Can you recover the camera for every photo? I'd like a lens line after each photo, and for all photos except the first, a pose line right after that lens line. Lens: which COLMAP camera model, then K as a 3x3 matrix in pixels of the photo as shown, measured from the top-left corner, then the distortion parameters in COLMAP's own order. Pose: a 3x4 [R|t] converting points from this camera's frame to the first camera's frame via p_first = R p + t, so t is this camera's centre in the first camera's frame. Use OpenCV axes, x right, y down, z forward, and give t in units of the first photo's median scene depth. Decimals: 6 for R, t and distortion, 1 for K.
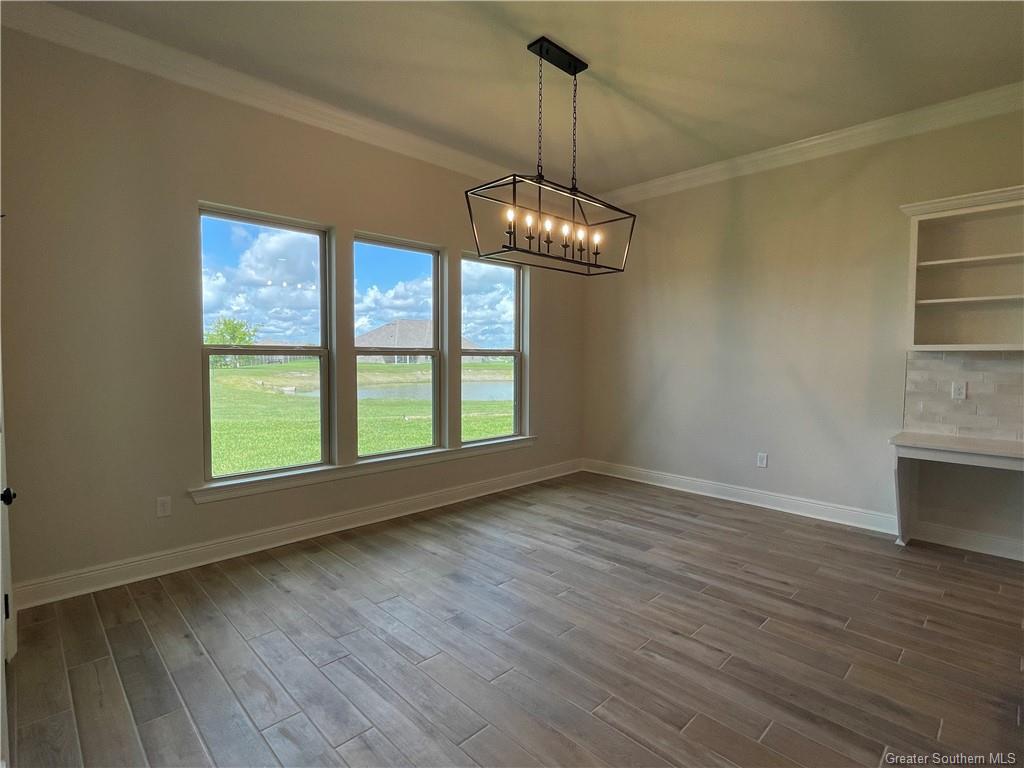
lens RADIAL K [[508.3, 0, 508.5], [0, 508.3, 381.8], [0, 0, 1]] dist [-0.004160, -0.000895]
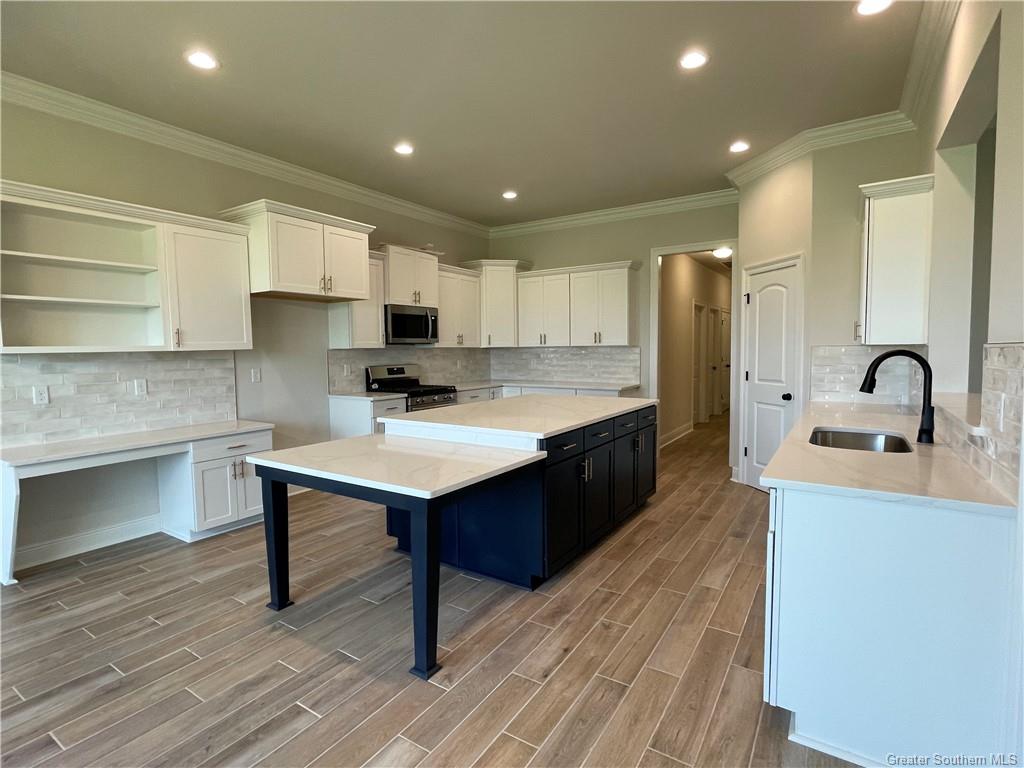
lens RADIAL K [[508.3, 0, 508.2], [0, 508.3, 380.7], [0, 0, 1]] dist [-0.004160, -0.000895]
pose [[-0.208189, -0.067151, 0.975781, -0.209082], [0.069893, 0.994069, 0.083322, -0.028362], [-0.975588, 0.085547, -0.202261, 0.363507]]
